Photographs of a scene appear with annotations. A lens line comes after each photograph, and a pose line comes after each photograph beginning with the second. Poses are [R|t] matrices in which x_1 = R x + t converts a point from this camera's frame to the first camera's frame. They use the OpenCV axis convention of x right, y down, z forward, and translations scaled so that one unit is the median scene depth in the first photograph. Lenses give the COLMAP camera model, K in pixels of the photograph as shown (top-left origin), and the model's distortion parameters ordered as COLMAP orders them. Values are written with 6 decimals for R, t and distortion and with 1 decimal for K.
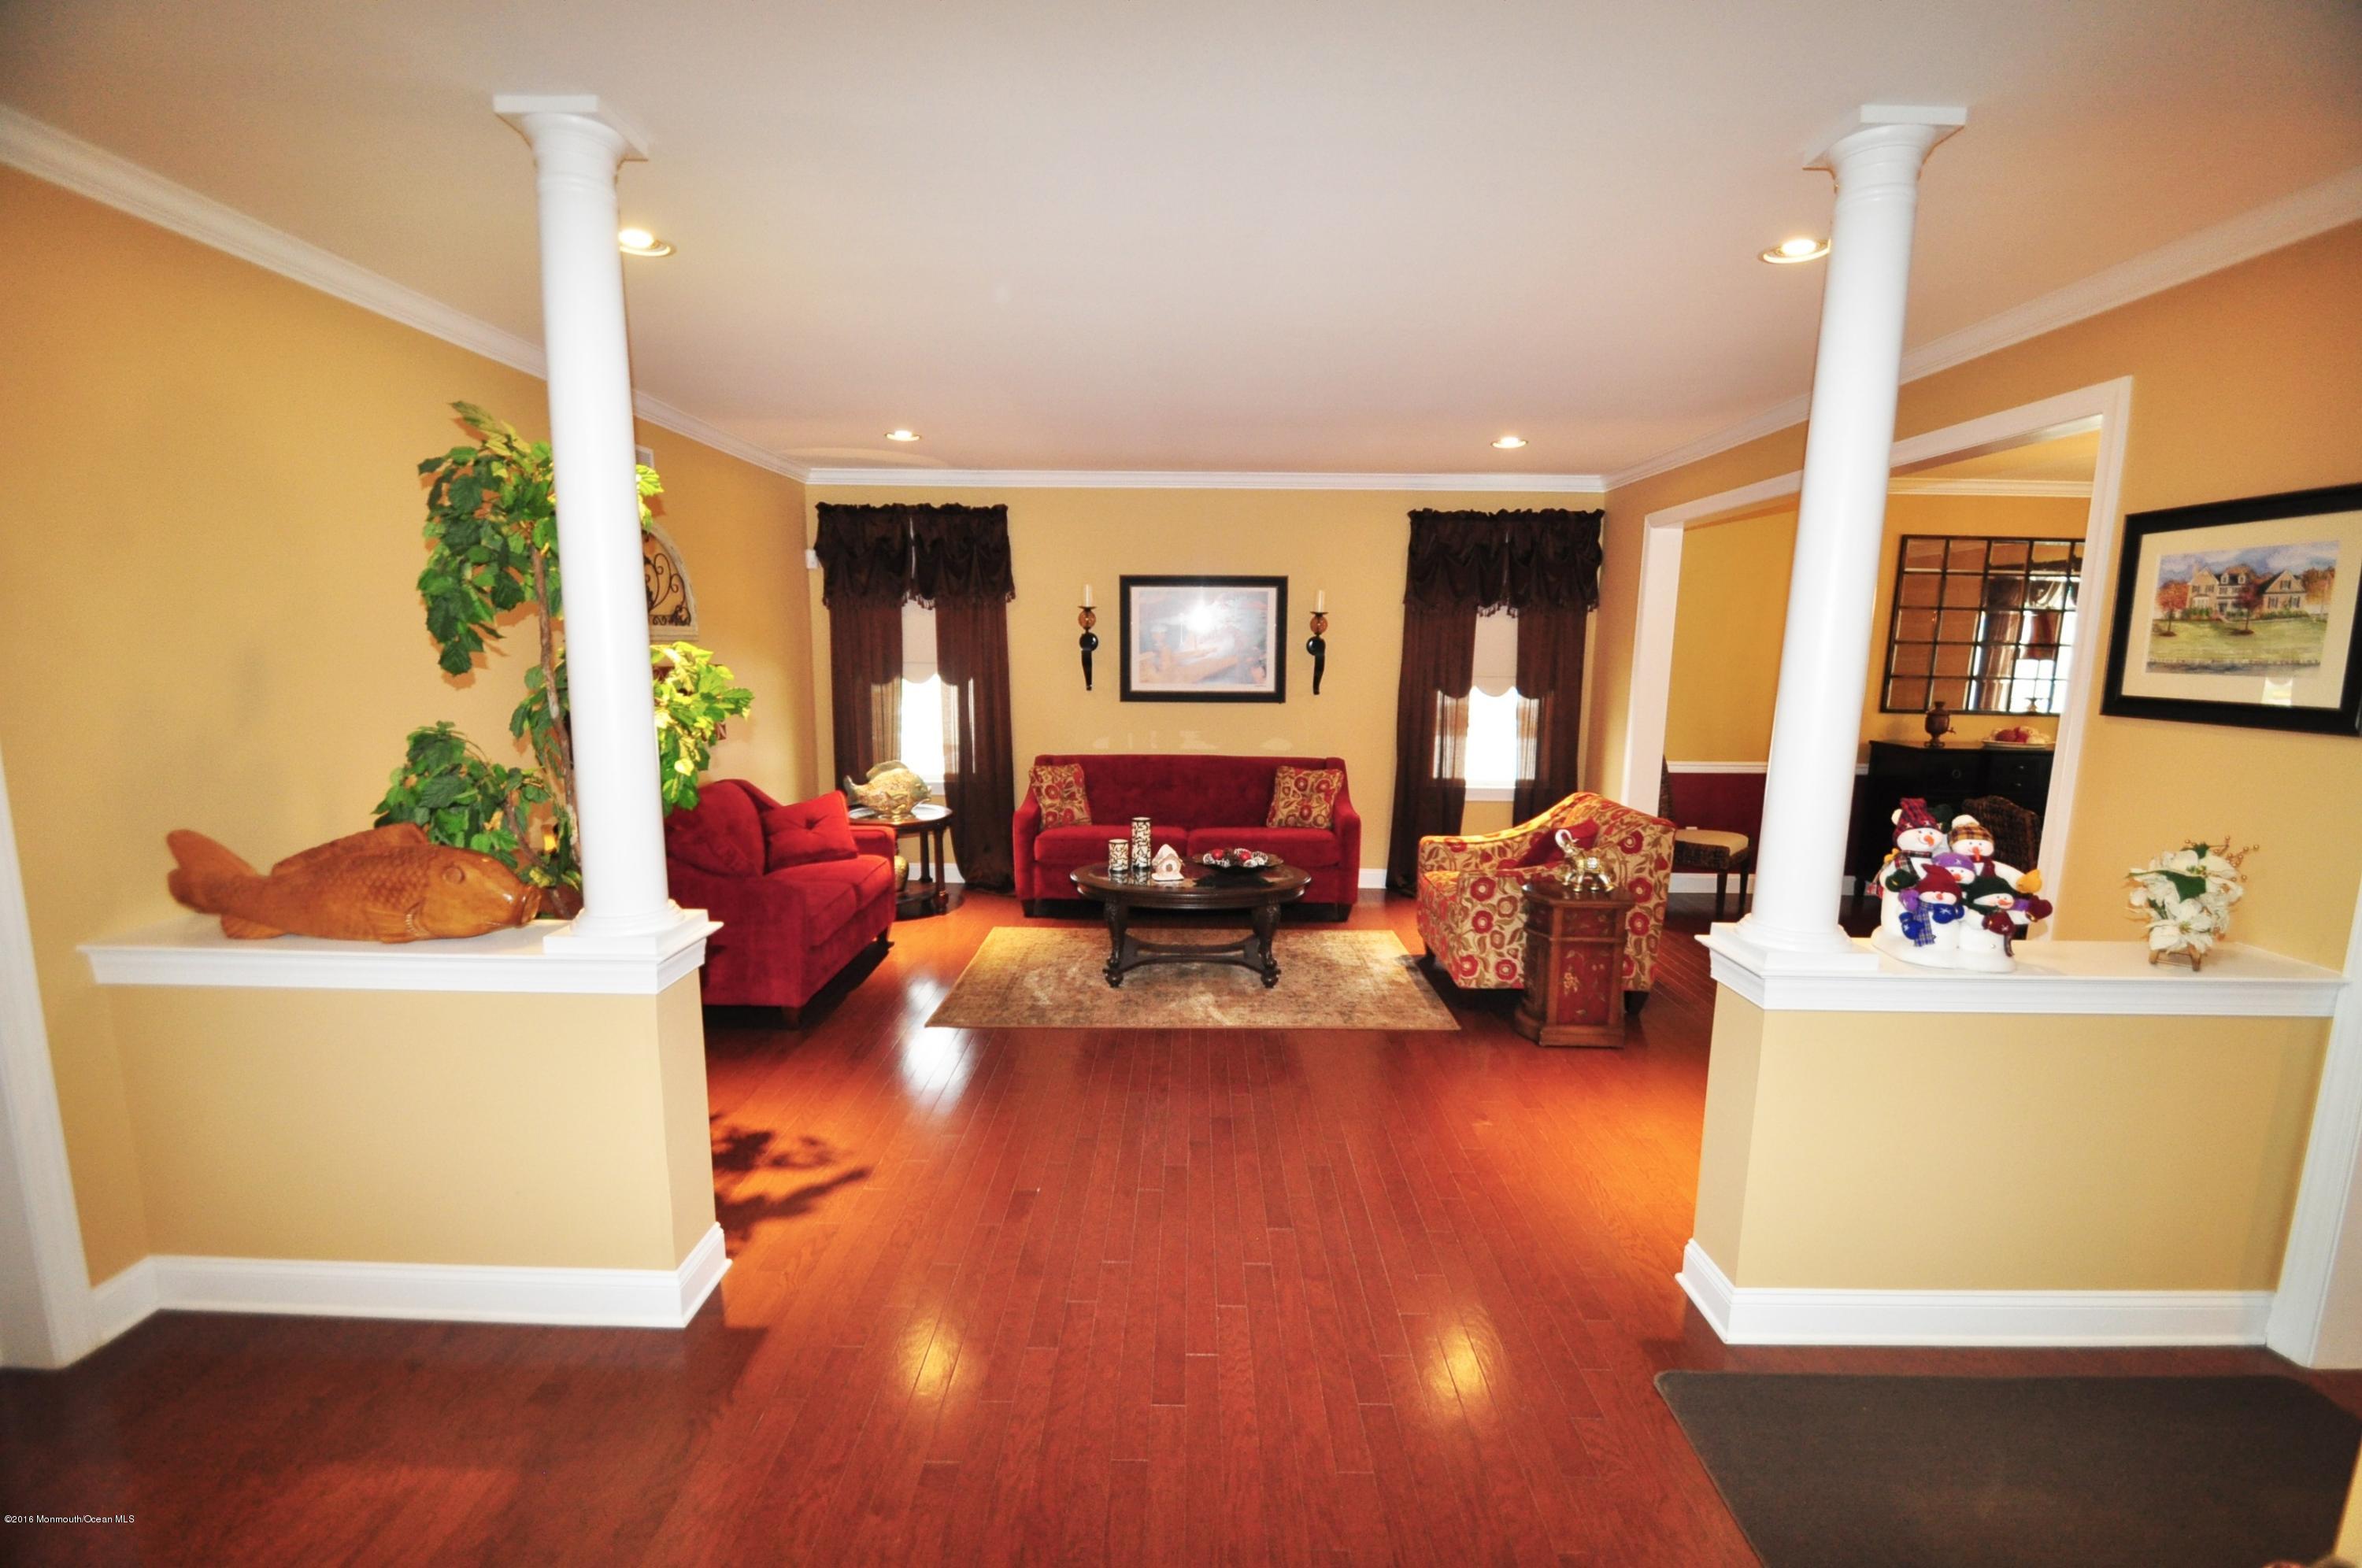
lens RADIAL K [[1032.8, 0, 1193.1], [0, 1032.8, 794.2], [0, 0, 1]] dist [-0.004633, -0.000583]
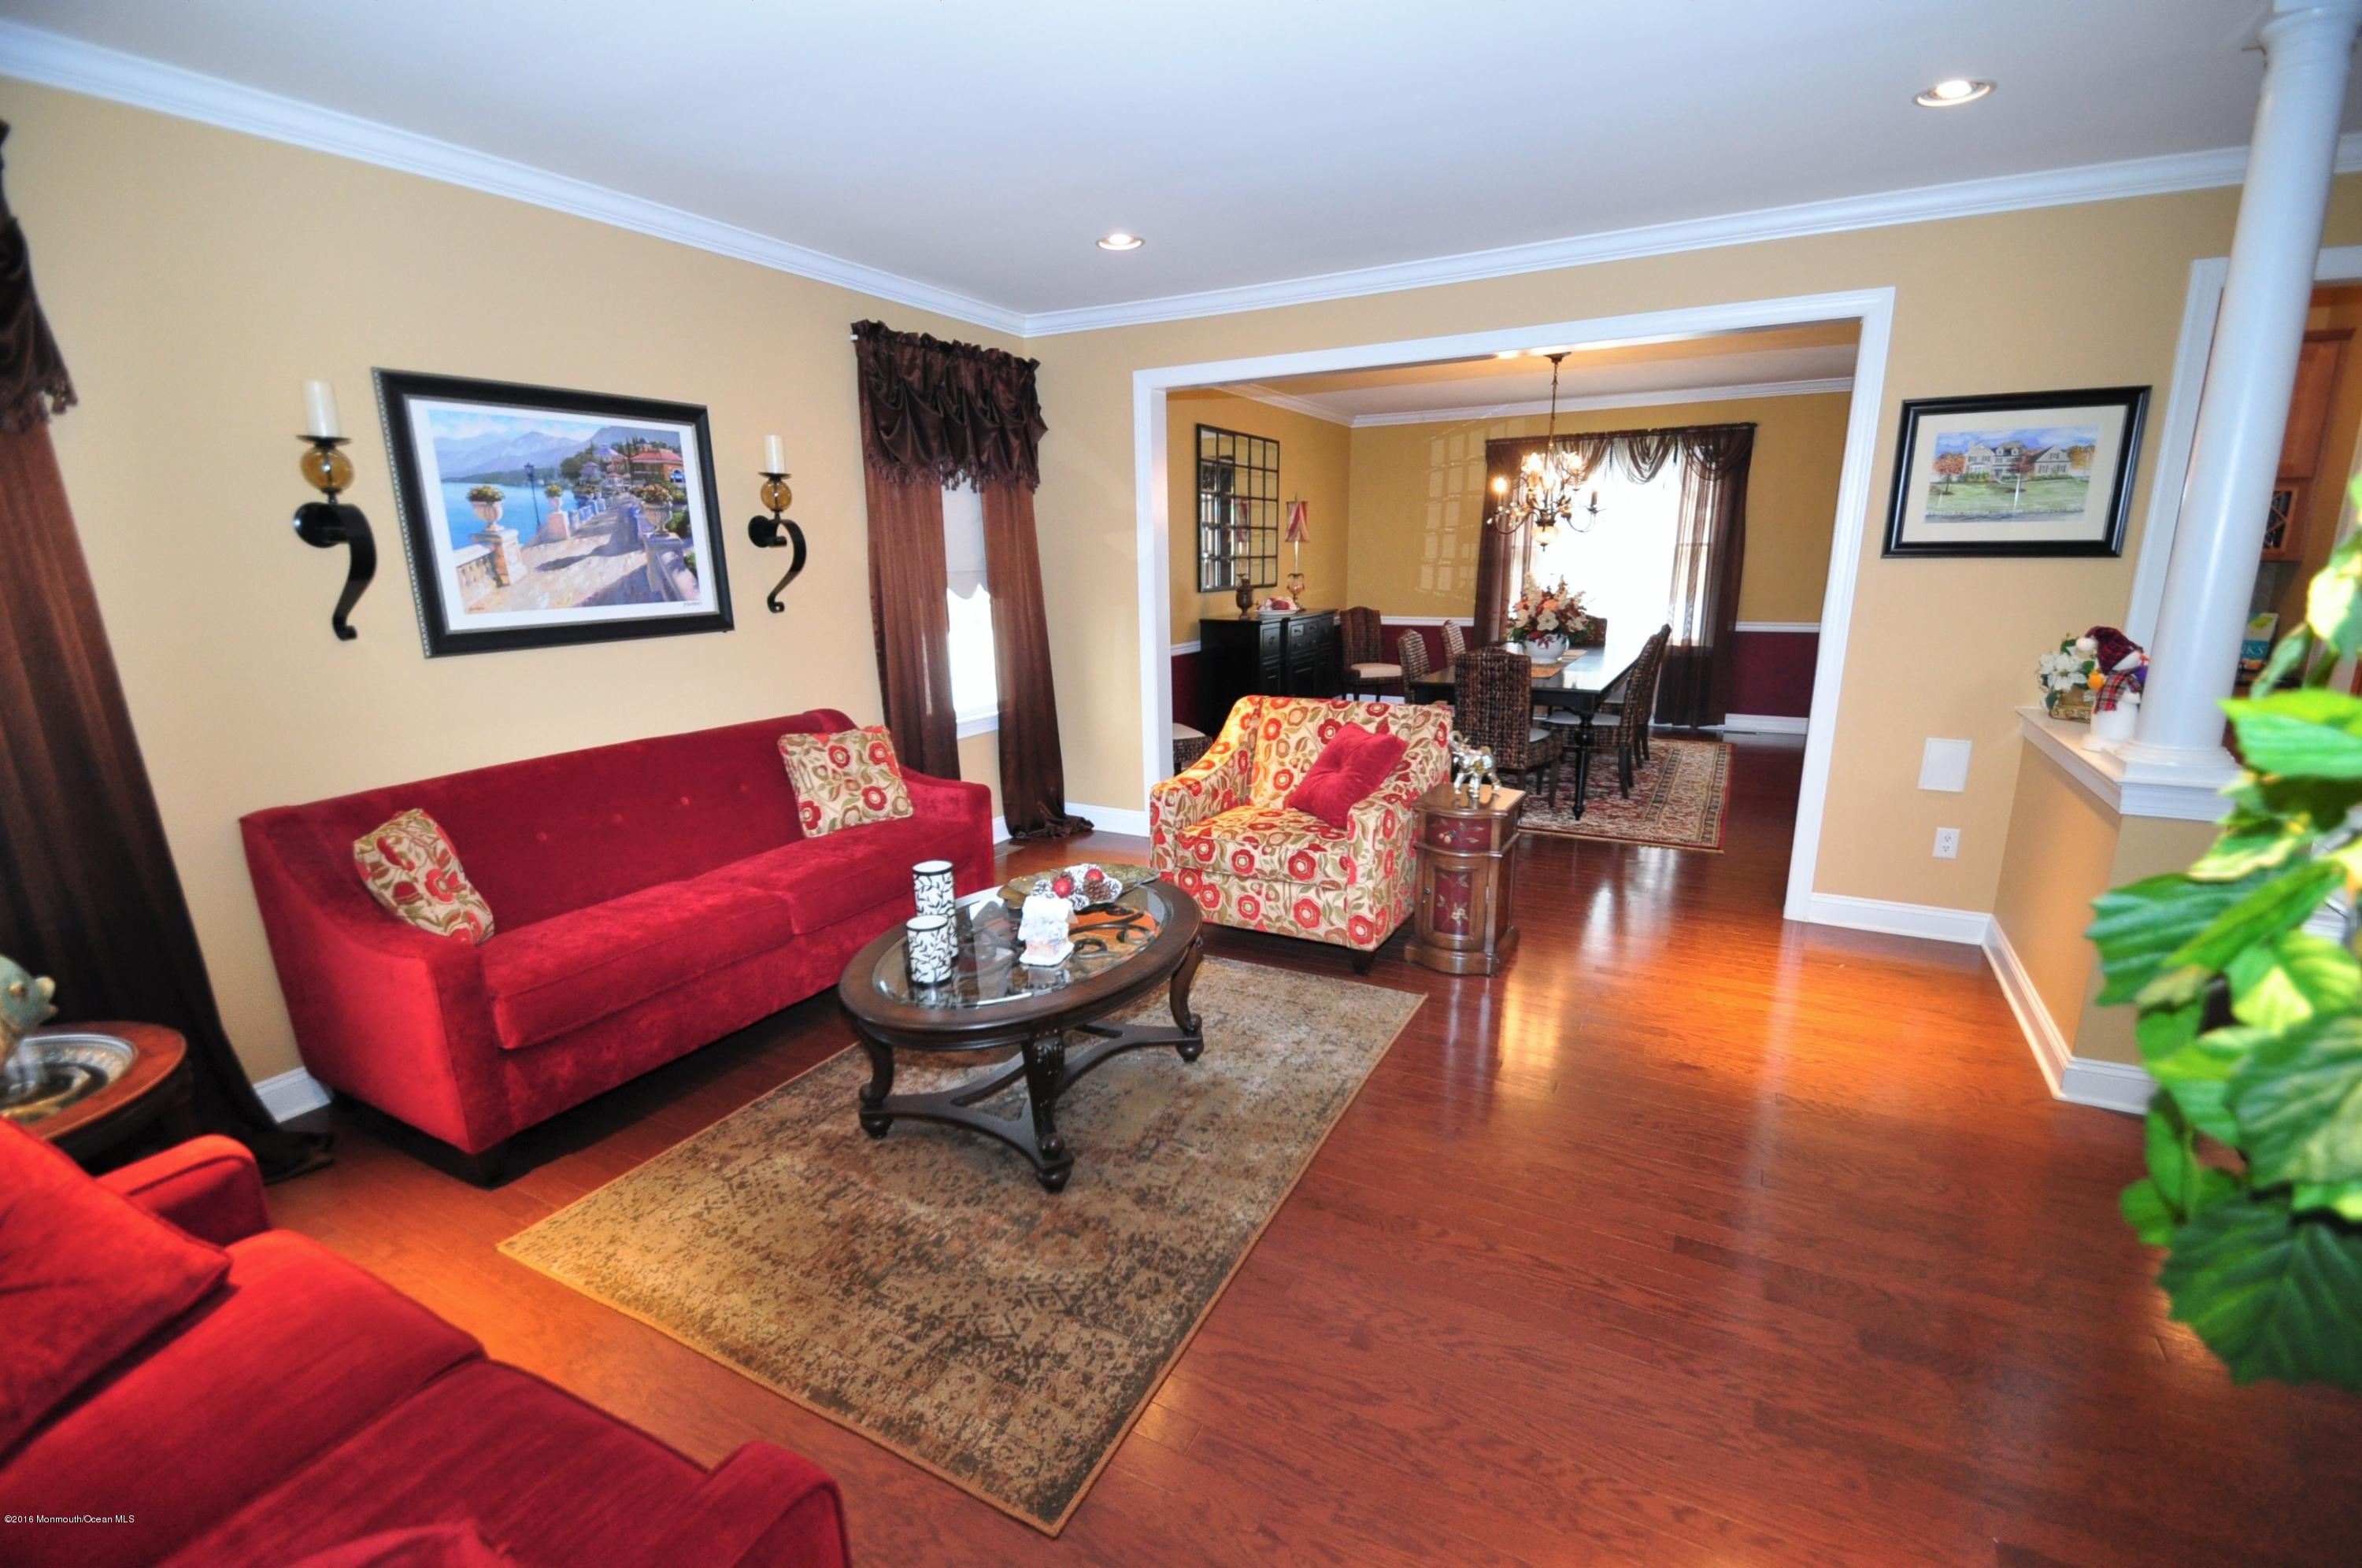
lens RADIAL K [[1032.8, 0, 1183.5], [0, 1032.8, 804.7], [0, 0, 1]] dist [-0.004633, -0.000583]
pose [[0.474528, -0.228099, 0.850173, -0.752223], [0.146936, 0.972817, 0.178991, -0.141325], [-0.867890, 0.039985, 0.495145, 1.171160]]
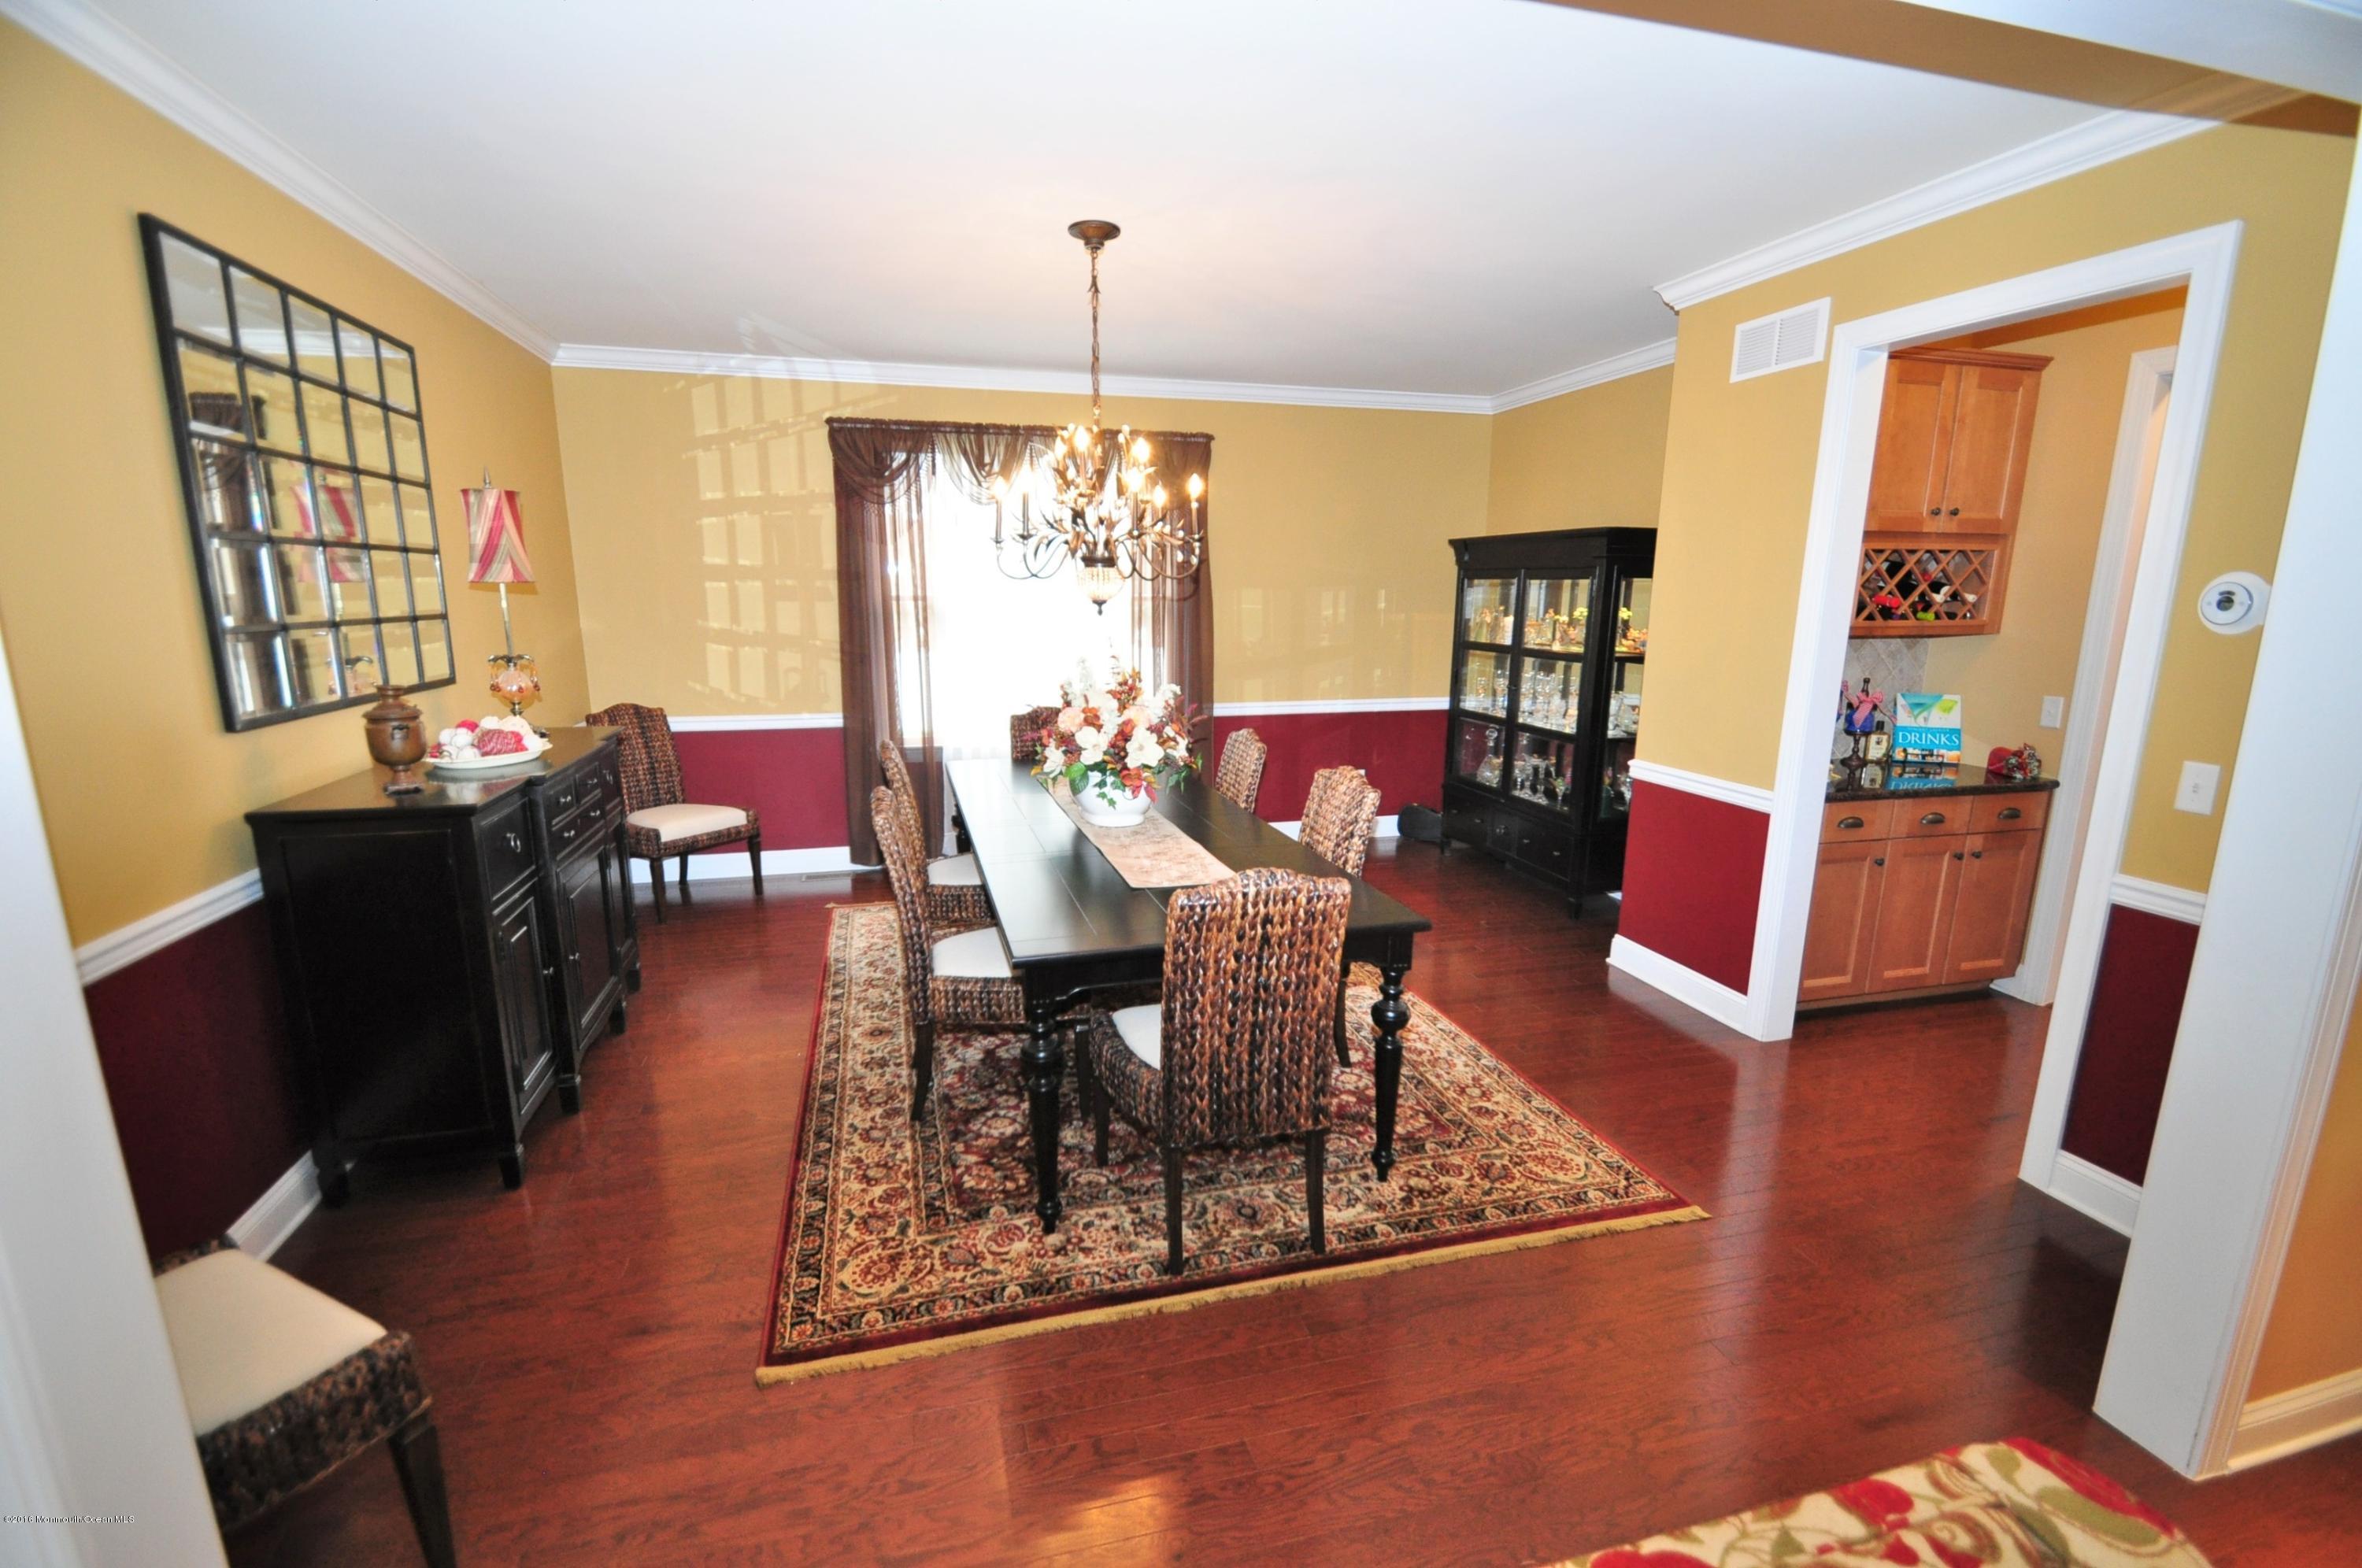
lens RADIAL K [[1032.8, 0, 1196.4], [0, 1032.8, 799.2], [0, 0, 1]] dist [-0.004633, -0.000583]
pose [[-0.293403, -0.213886, 0.931755, 0.550032], [0.119005, 0.958898, 0.257590, -0.263791], [-0.948553, 0.186461, -0.255890, 1.867557]]
